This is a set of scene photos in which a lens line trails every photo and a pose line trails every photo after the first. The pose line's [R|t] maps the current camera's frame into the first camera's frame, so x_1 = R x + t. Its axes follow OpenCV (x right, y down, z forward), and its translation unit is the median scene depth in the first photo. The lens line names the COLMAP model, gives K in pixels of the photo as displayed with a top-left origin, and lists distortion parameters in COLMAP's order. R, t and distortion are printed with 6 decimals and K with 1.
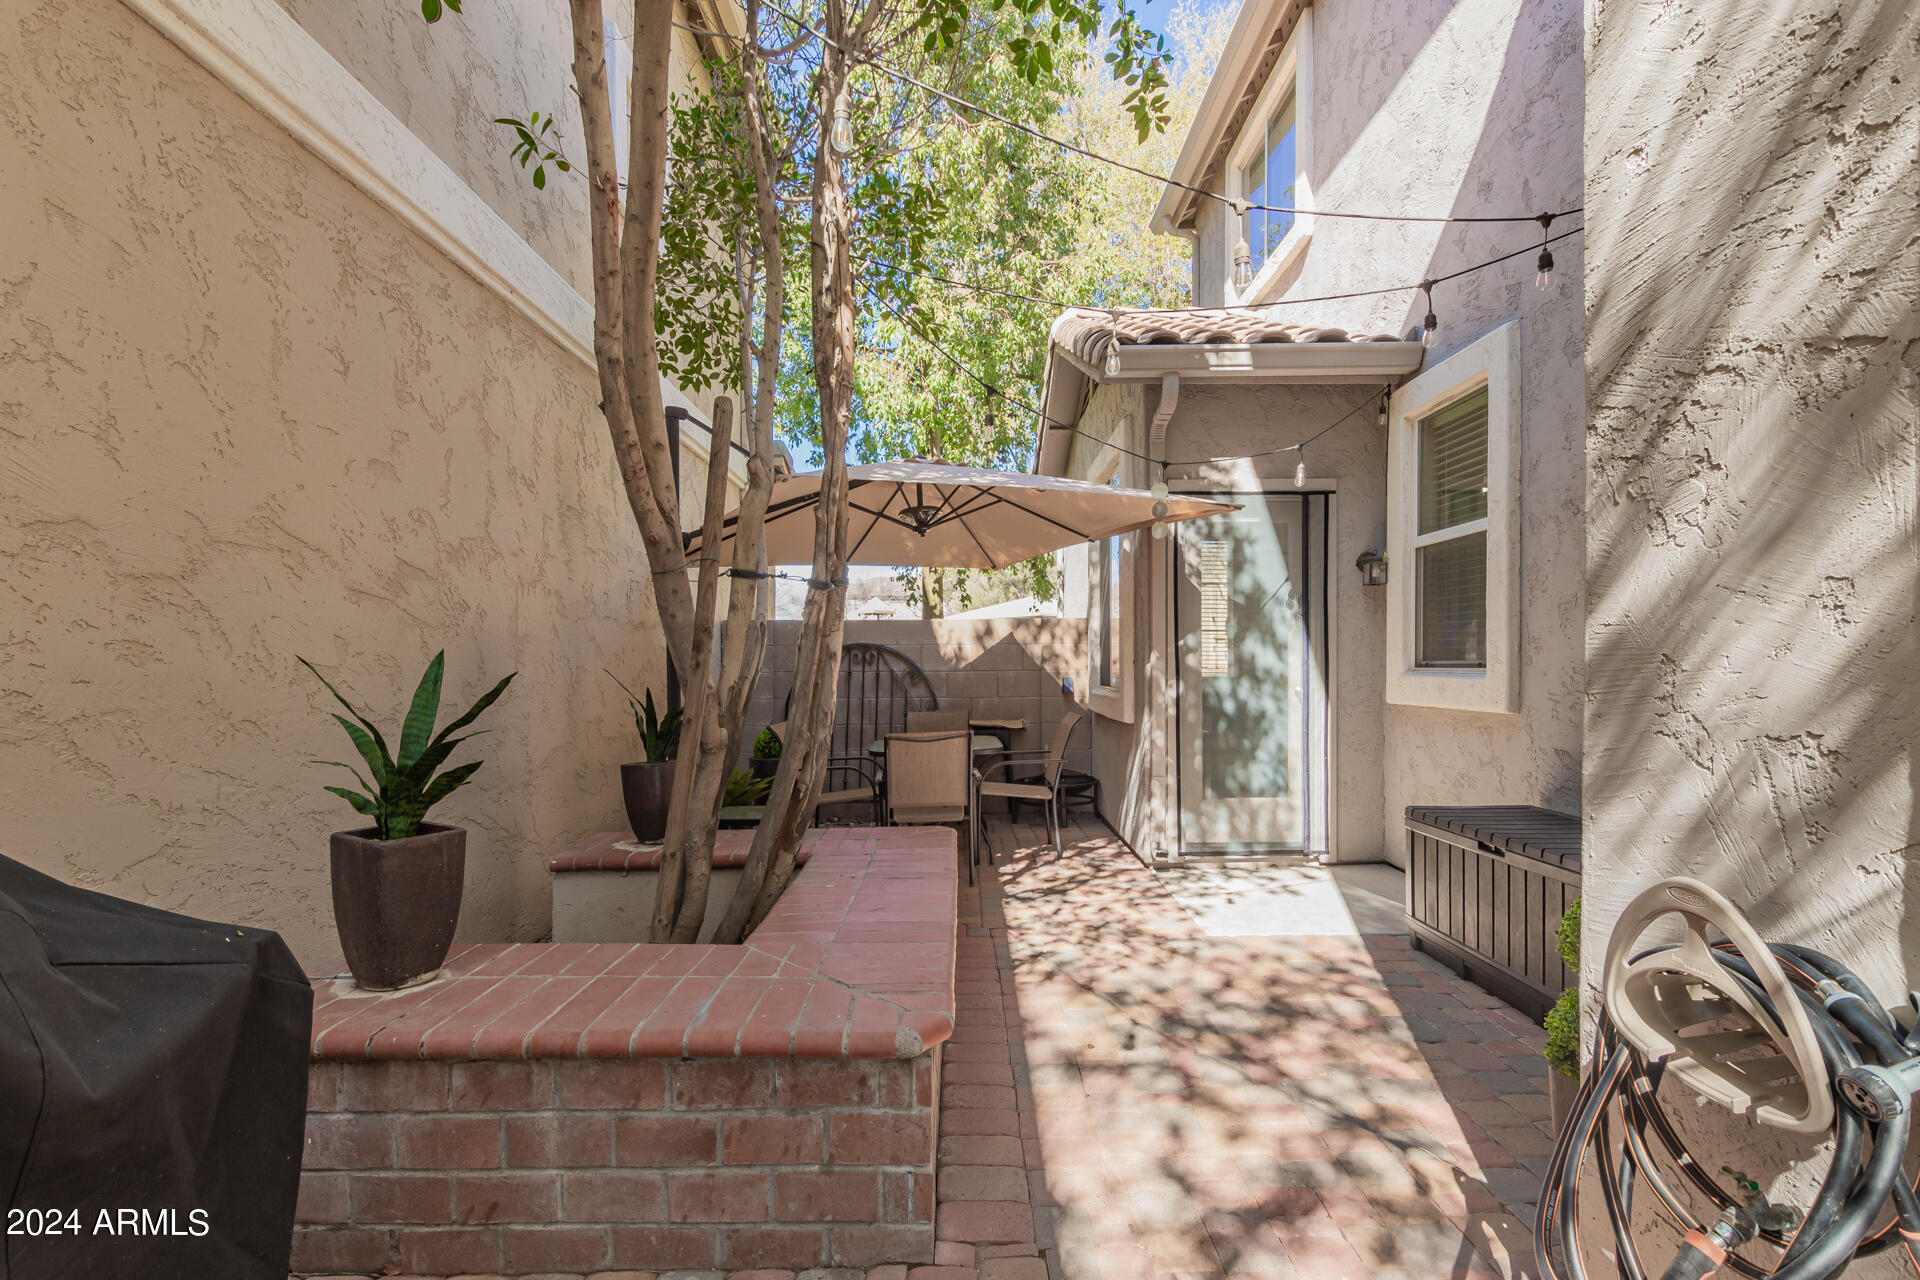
lens RADIAL K [[887.9, 0, 961.0], [0, 887.9, 648.7], [0, 0, 1]] dist [-0.000809, -0.000128]
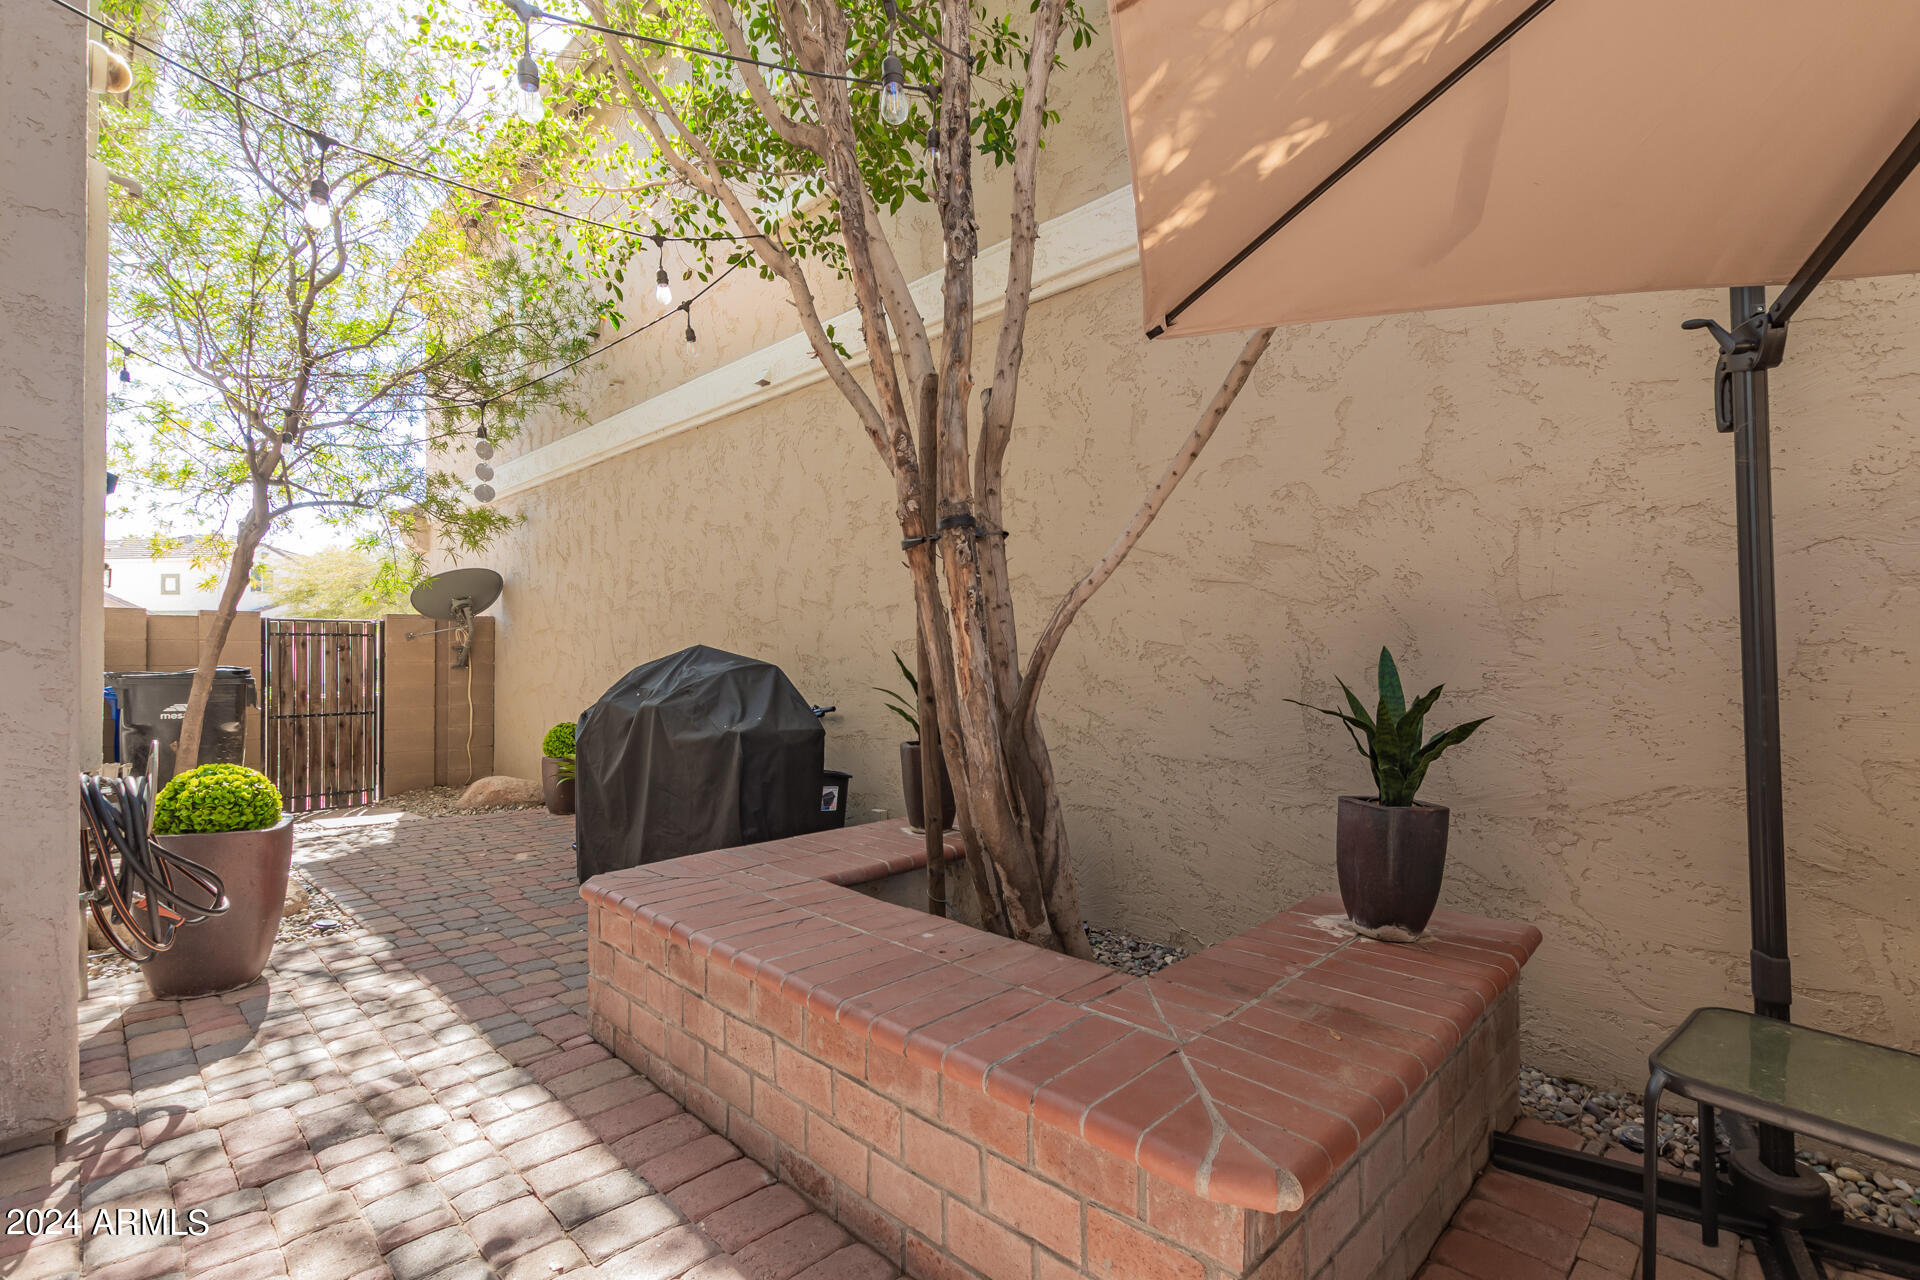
lens RADIAL K [[887.9, 0, 961.5], [0, 887.9, 635.7], [0, 0, 1]] dist [-0.000809, -0.000128]
pose [[-0.703672, -0.009418, -0.710462, 0.447394], [0.018632, 0.999324, -0.031700, 0.045244], [0.710280, -0.035544, -0.703021, 1.853092]]
